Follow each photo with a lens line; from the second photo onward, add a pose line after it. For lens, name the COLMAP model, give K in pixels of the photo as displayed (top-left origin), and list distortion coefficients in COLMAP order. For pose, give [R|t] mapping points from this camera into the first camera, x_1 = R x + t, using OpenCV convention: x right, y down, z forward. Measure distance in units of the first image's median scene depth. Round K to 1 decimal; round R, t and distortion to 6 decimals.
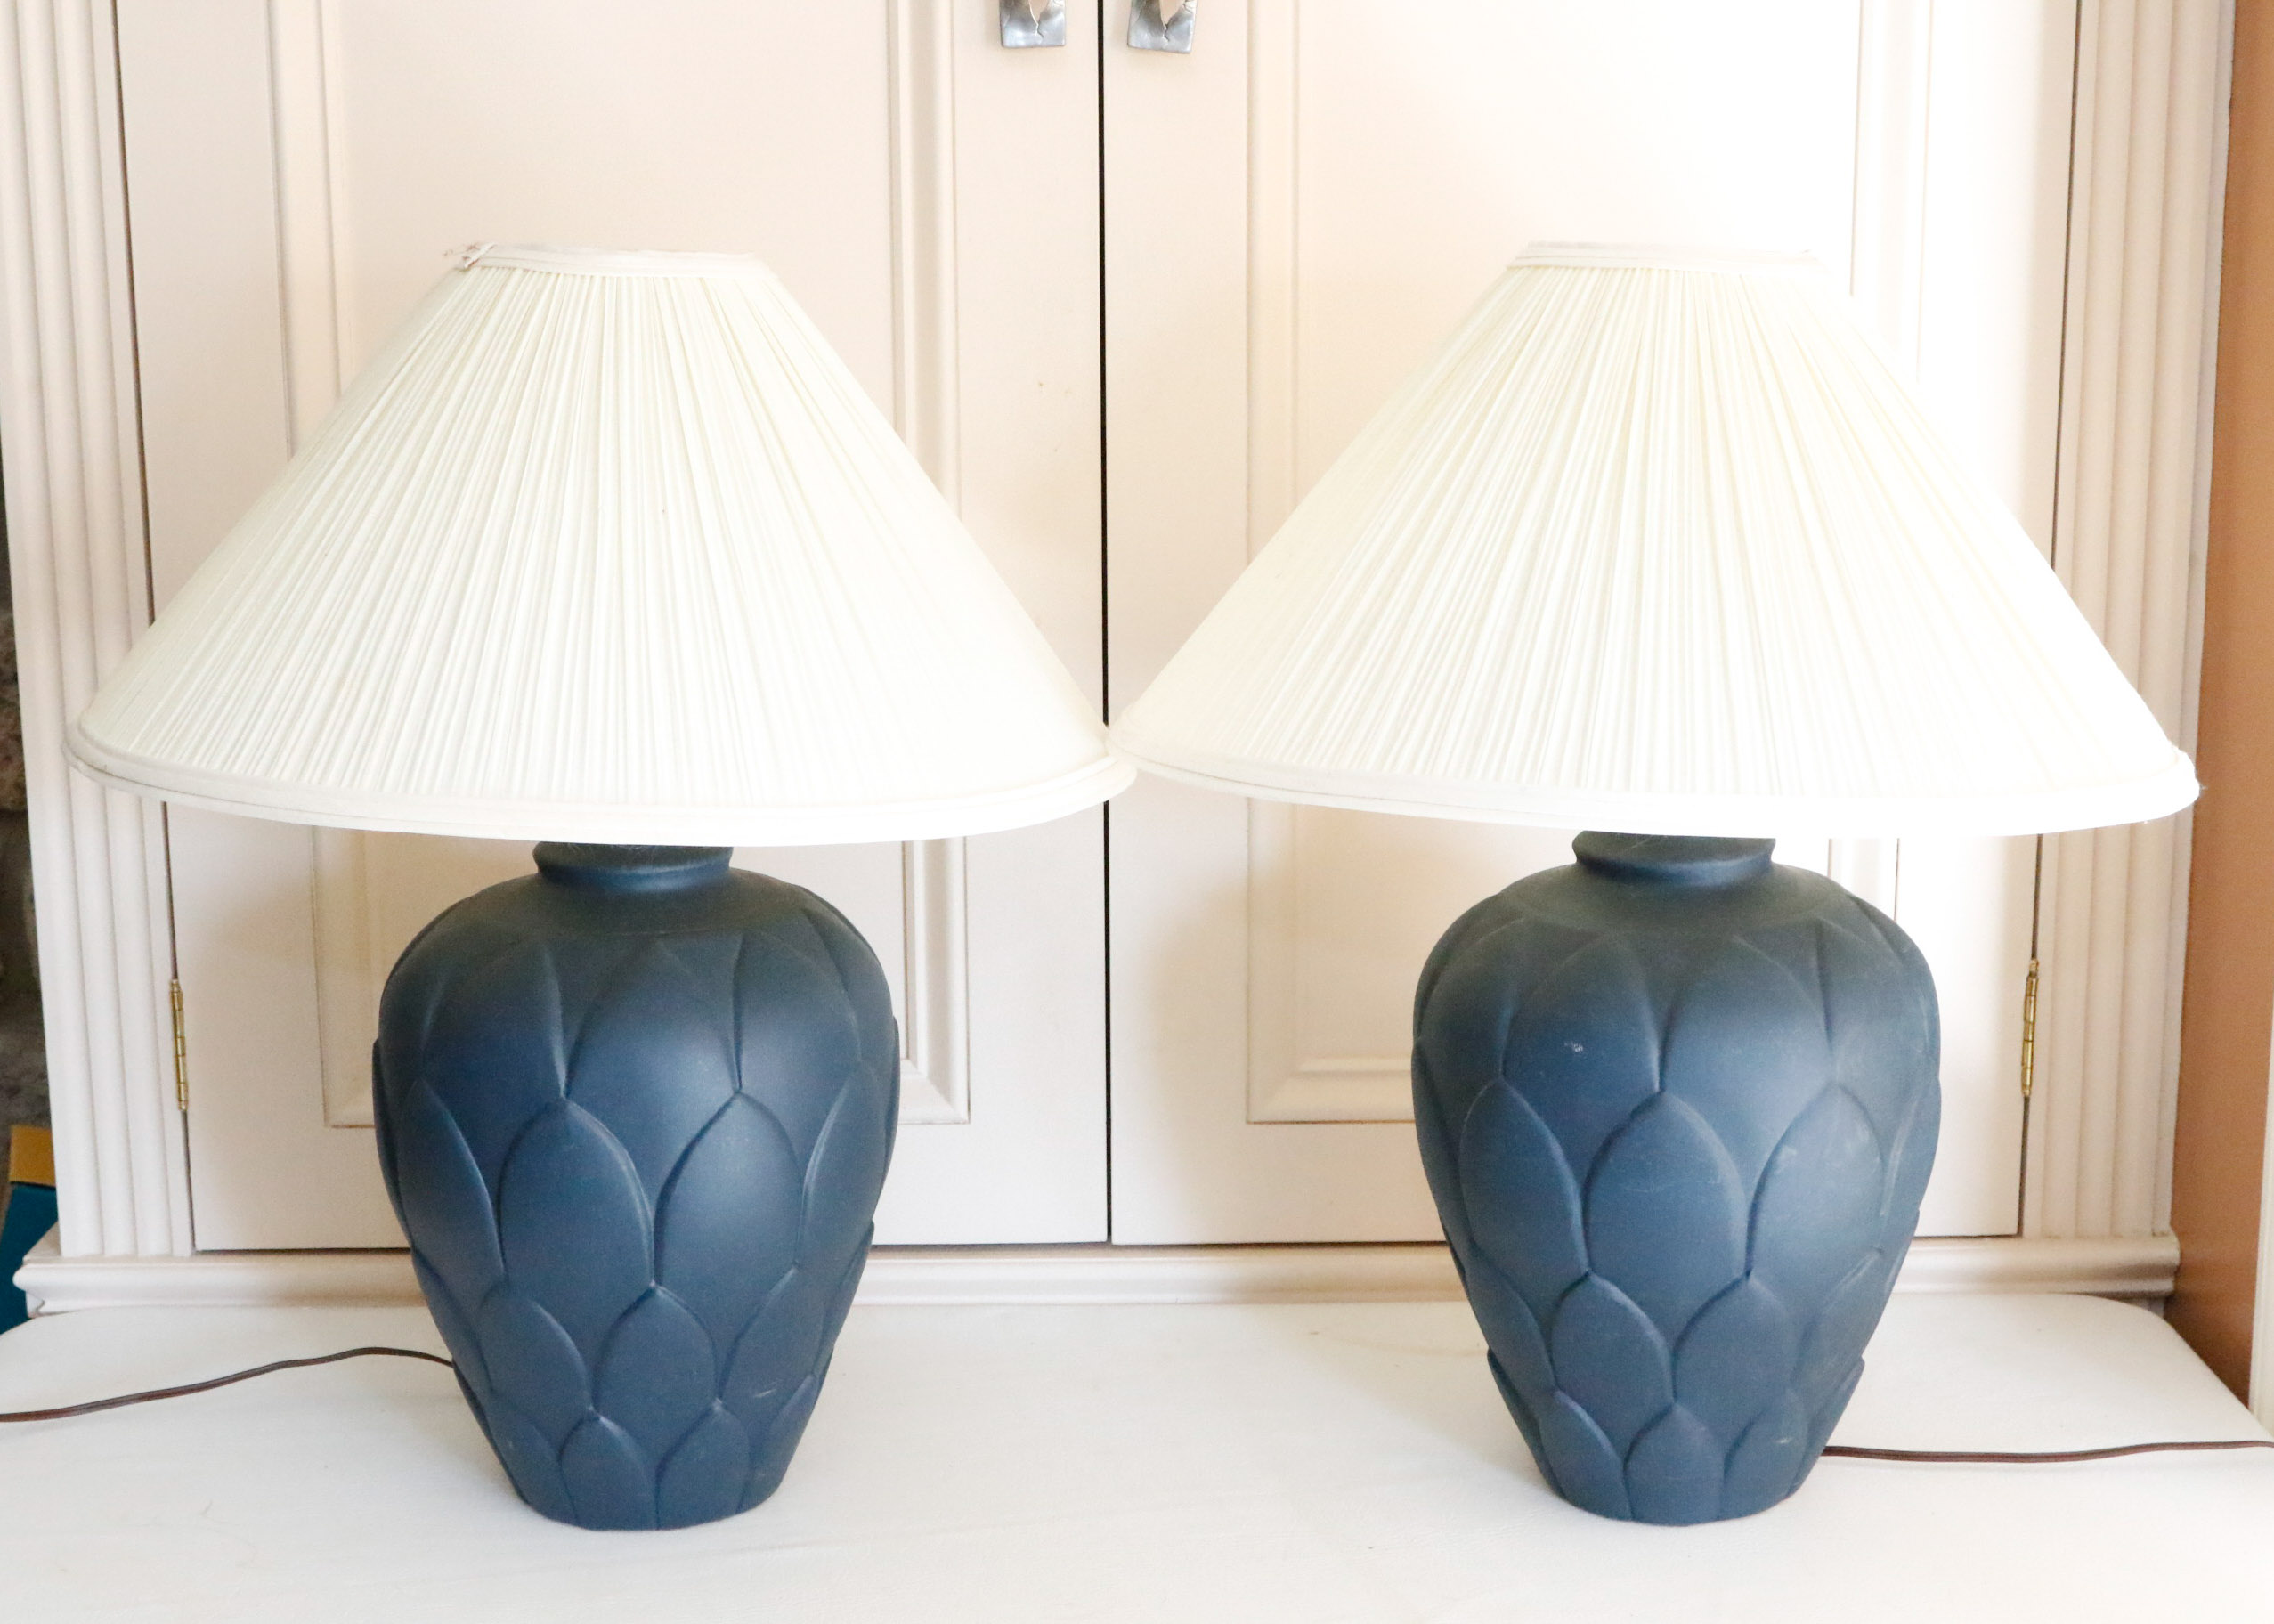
lens RADIAL K [[3702.6, 0, 1137.0], [0, 3702.6, 812.0], [0, 0, 1]] dist [-0.026687, 0.081441]
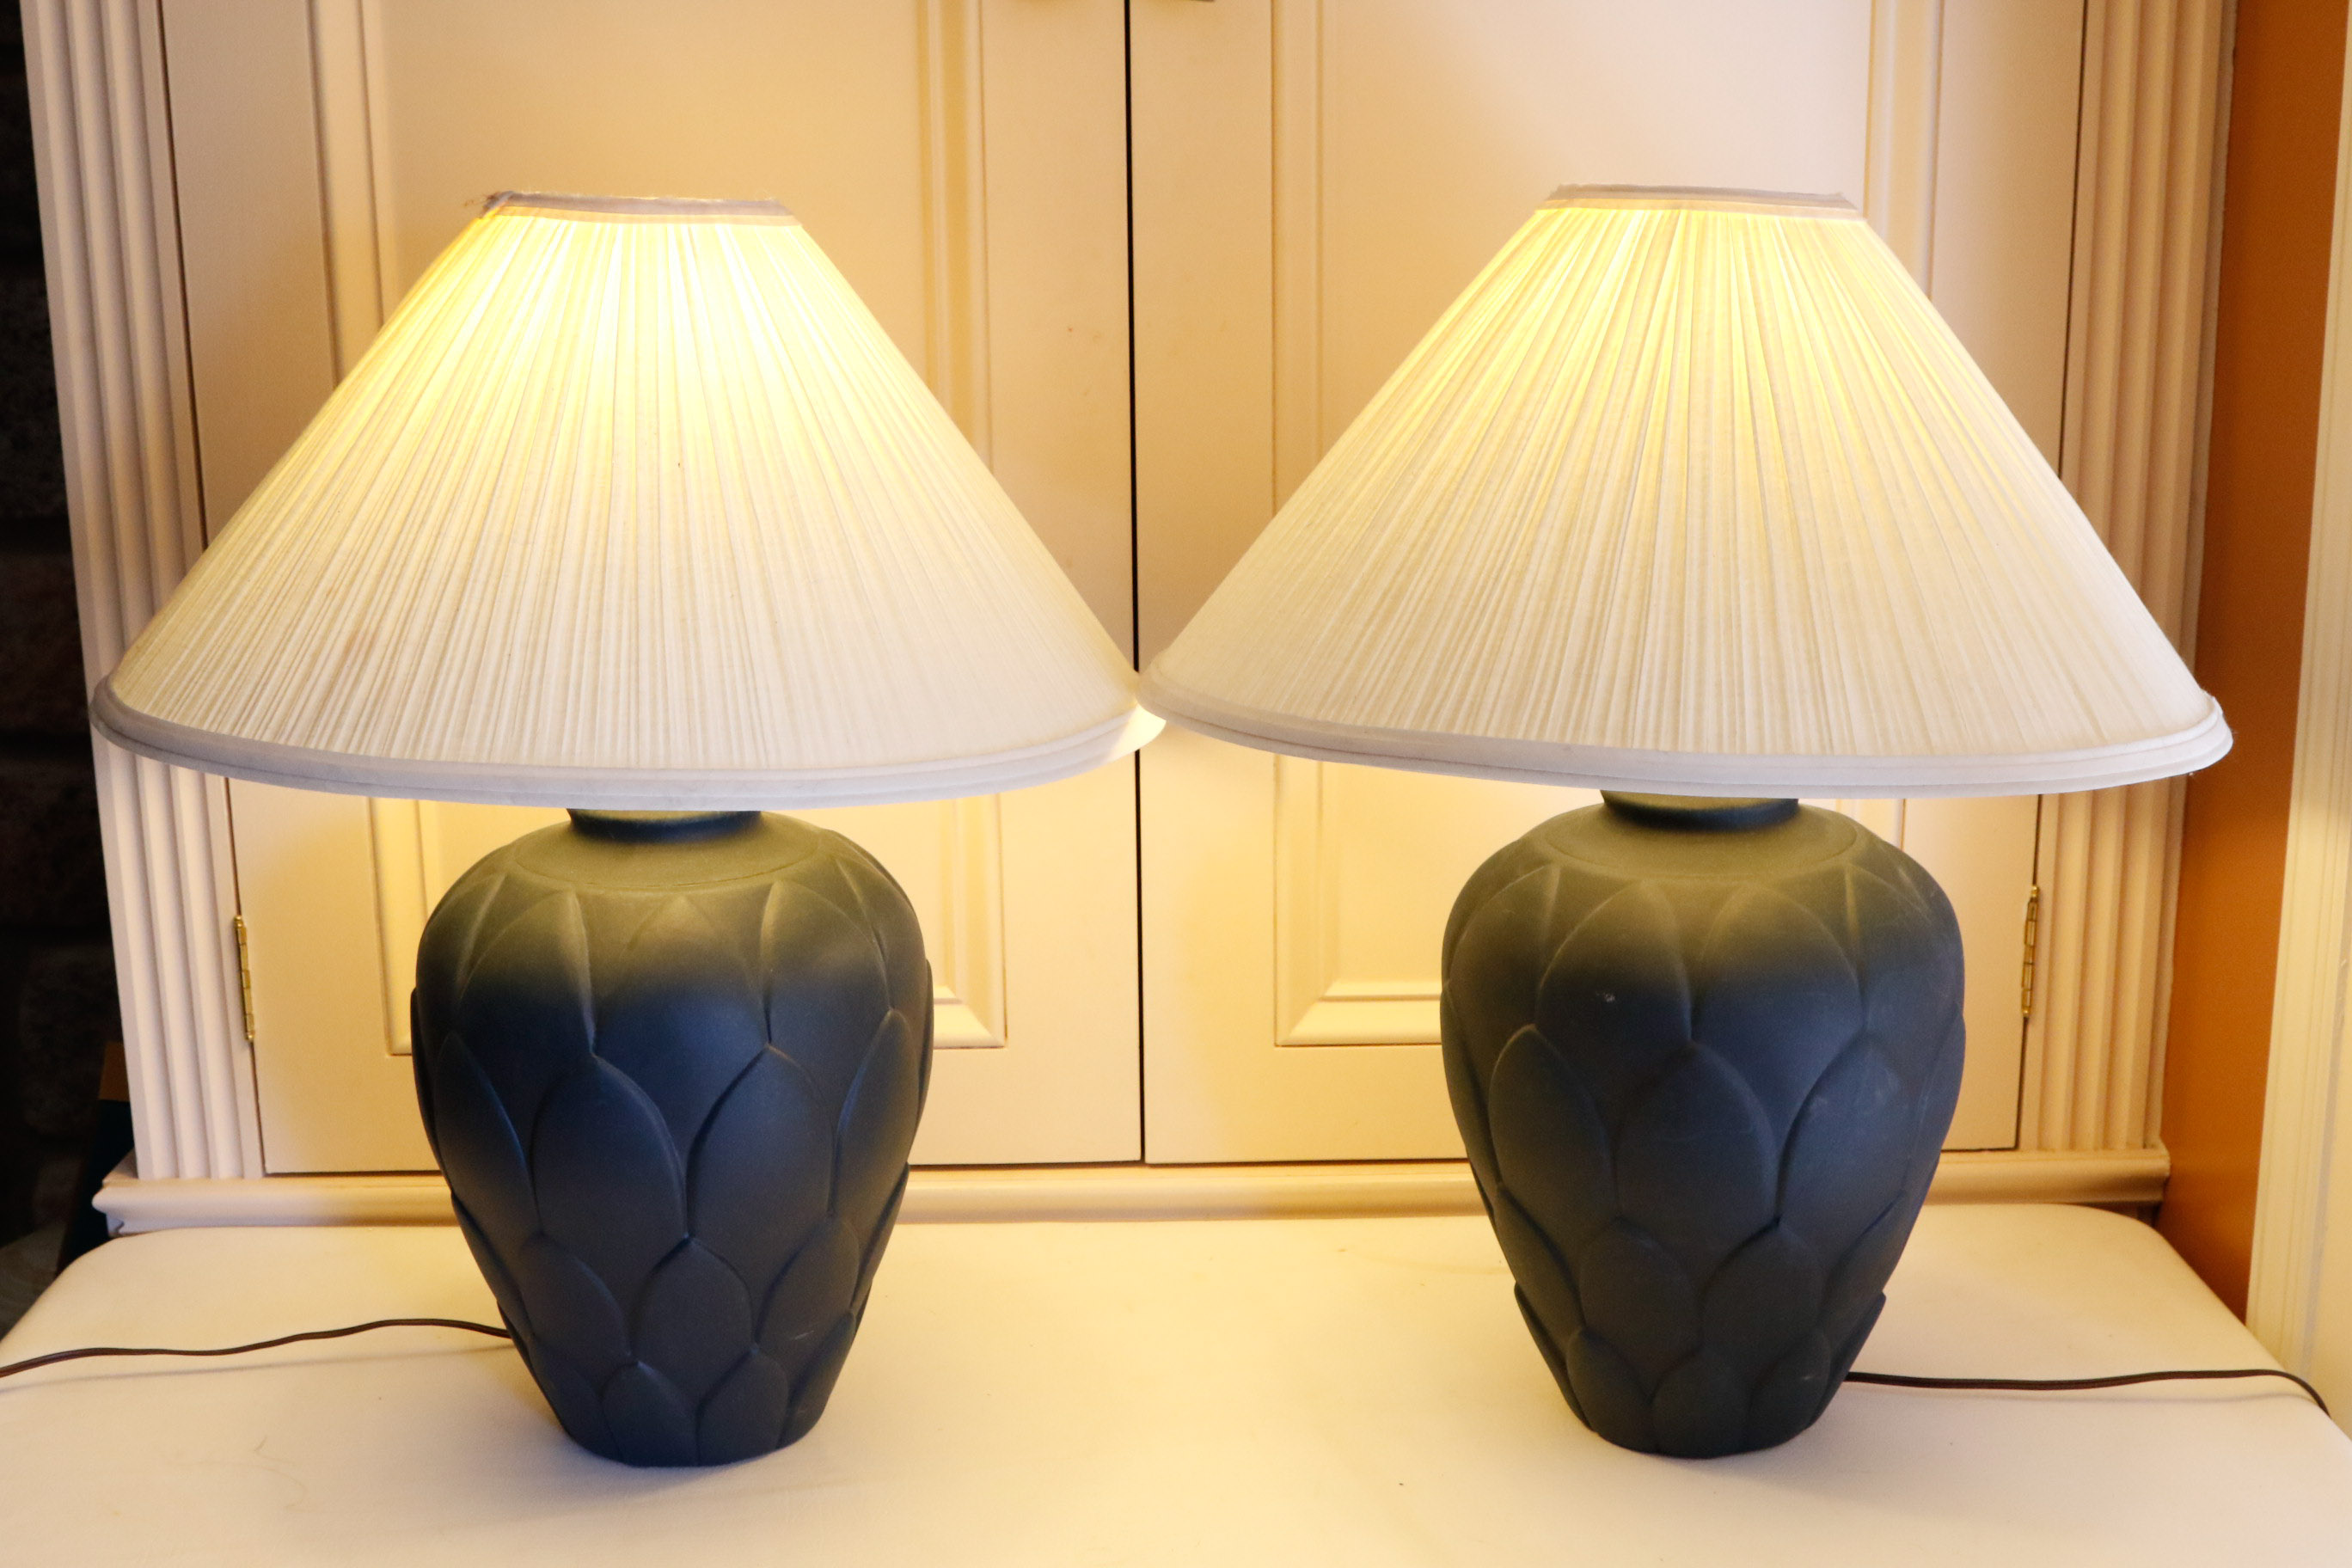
lens RADIAL K [[3063.7, 0, 1176.0], [0, 3063.7, 784.0], [0, 0, 1]] dist [-0.063085, 0.005202]
pose [[0.999980, -0.006313, 0.000822, 0.002029], [0.006281, 0.999416, 0.033581, -0.021246], [-0.001034, -0.033575, 0.999436, 0.171297]]
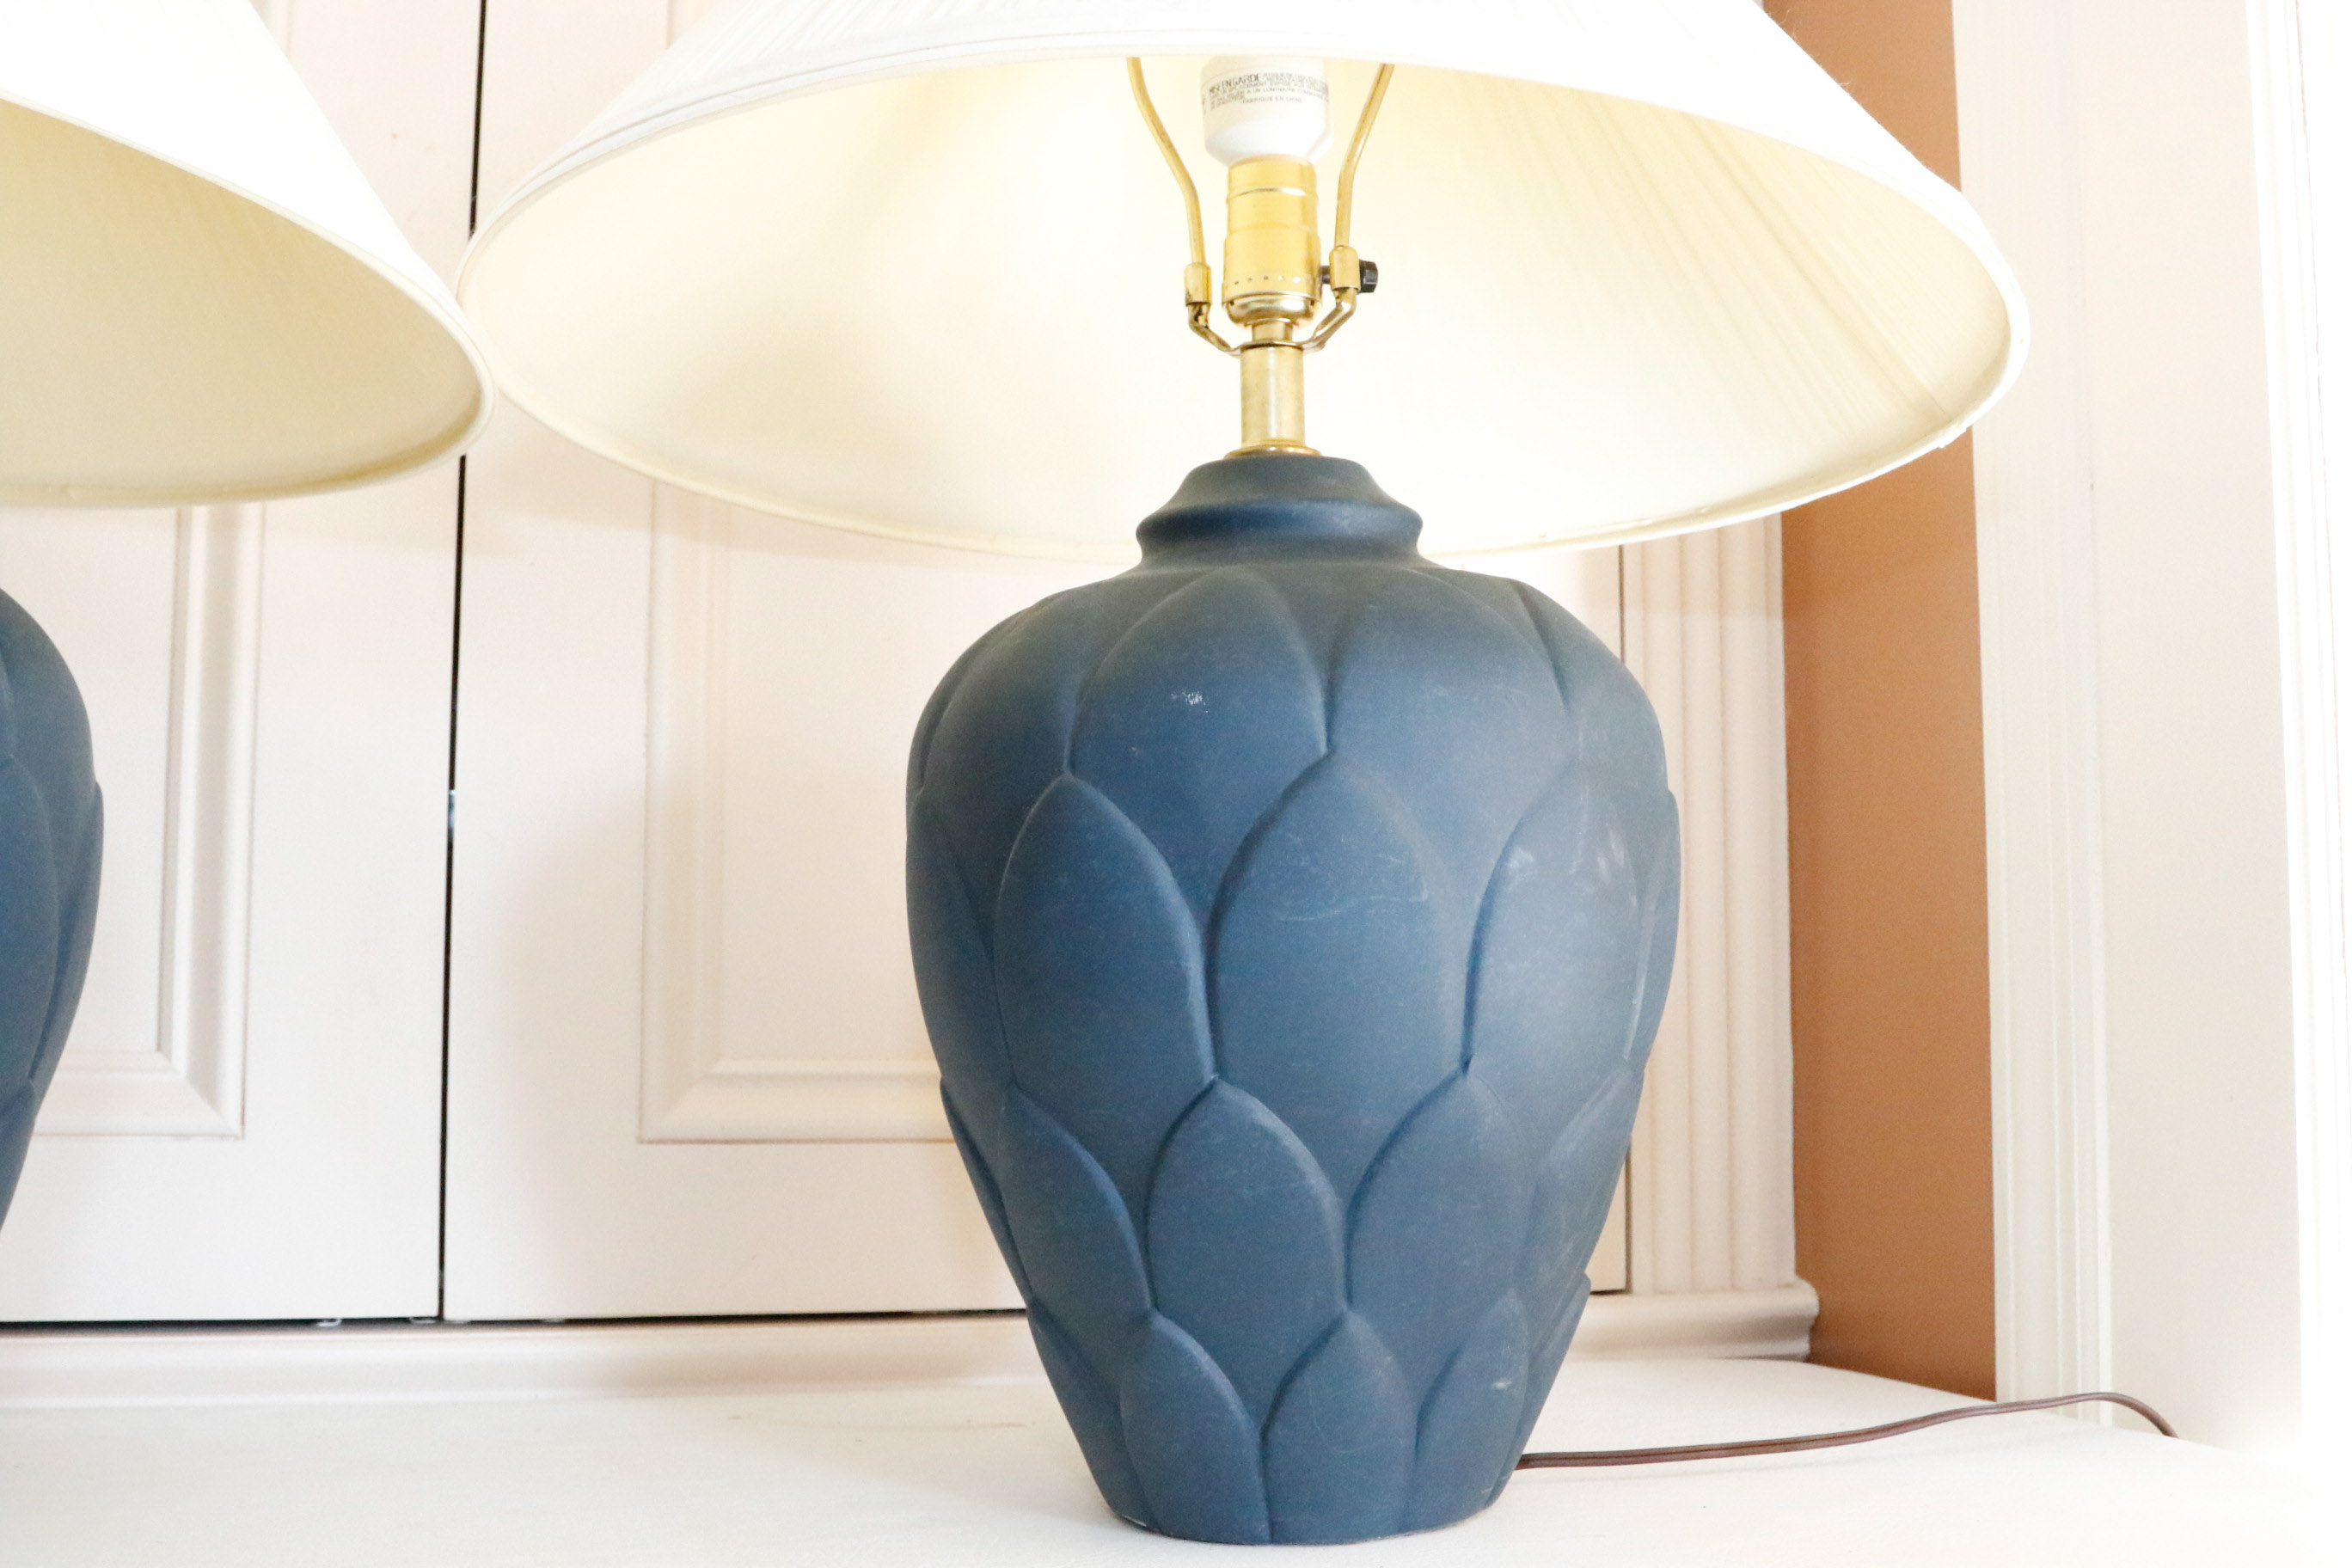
lens RADIAL K [[2558.2, 0, 1176.0], [0, 2558.2, 784.0], [0, 0, 1]] dist [-0.113385, 0.028441]
pose [[0.968485, 0.029705, 0.247295, 0.007653], [0.047734, 0.952323, -0.301333, 0.200880], [-0.244455, 0.303641, 0.920893, 0.575661]]
